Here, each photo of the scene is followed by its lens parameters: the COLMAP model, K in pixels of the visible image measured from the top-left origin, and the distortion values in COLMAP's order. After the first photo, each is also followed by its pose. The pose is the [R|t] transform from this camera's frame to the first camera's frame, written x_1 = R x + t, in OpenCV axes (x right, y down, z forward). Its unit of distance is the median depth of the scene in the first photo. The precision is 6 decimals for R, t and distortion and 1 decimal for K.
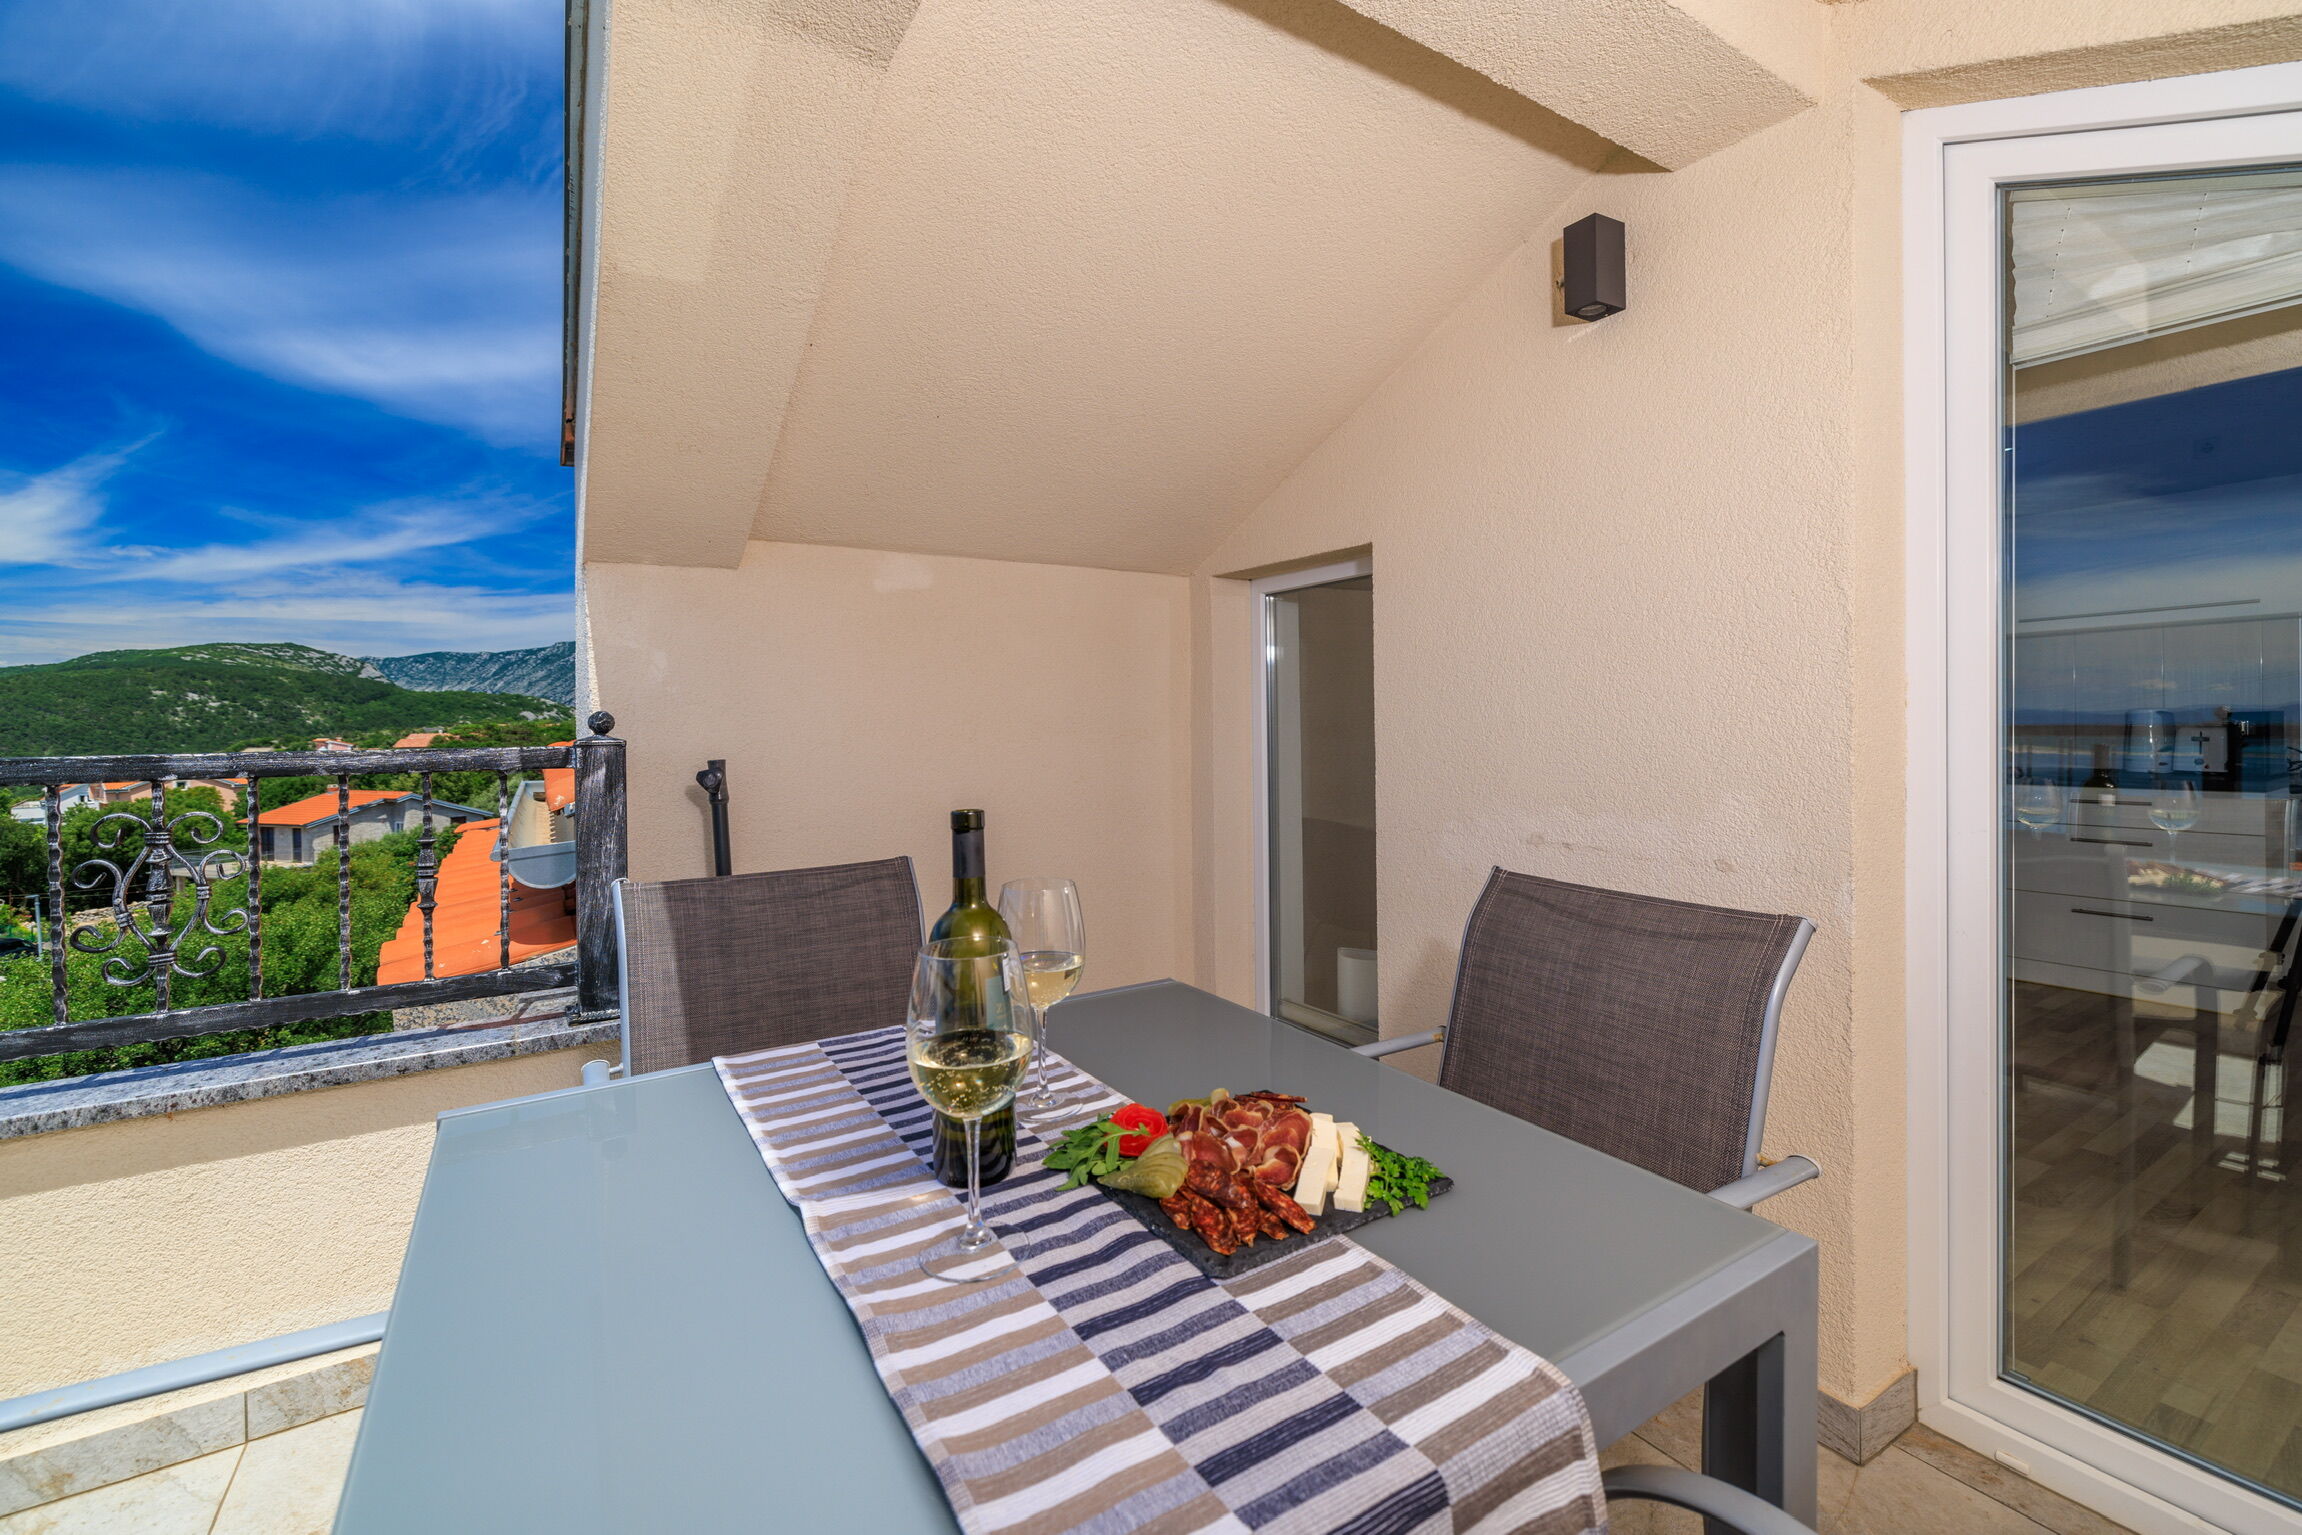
lens RADIAL K [[979.6, 0, 1158.7], [0, 979.6, 725.3], [0, 0, 1]] dist [0.000997, 0.000081]
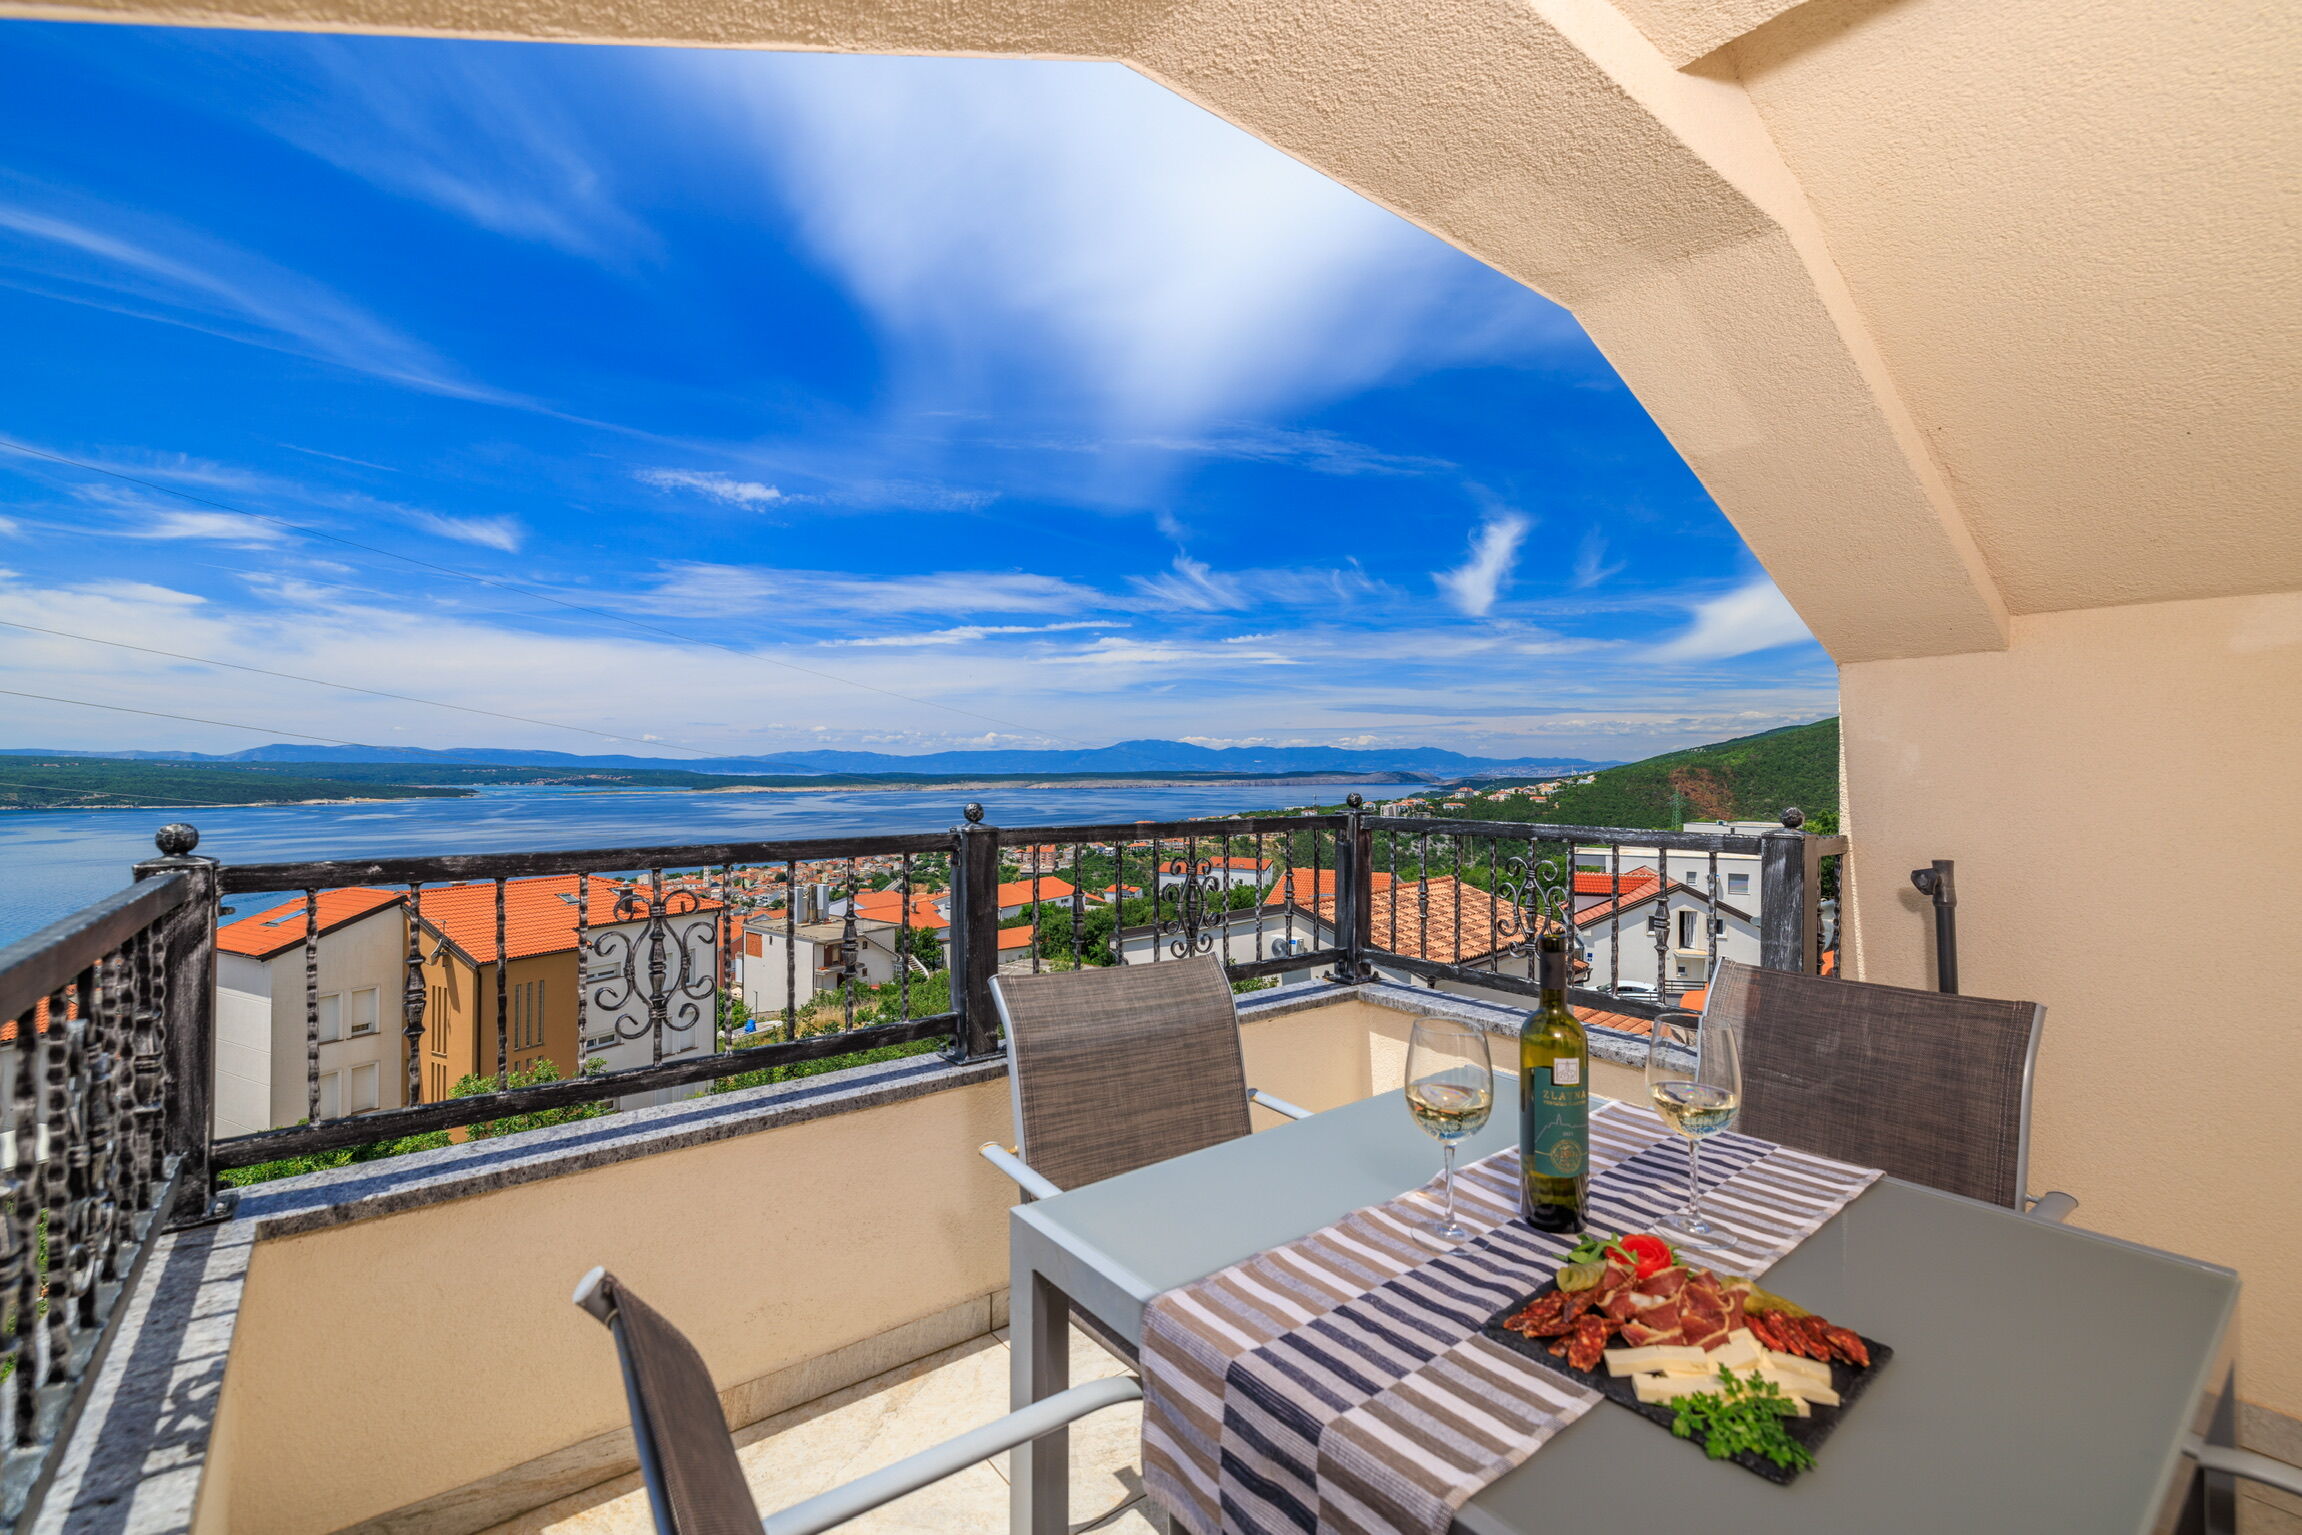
lens RADIAL K [[1011.3, 0, 1185.5], [0, 1011.3, 758.9], [0, 0, 1]] dist [-0.001196, -0.000123]
pose [[0.124511, 0.010448, -0.992163, 1.233458], [-0.013725, 0.999867, 0.008806, -0.176354], [0.992123, 0.012521, 0.124638, 0.416195]]
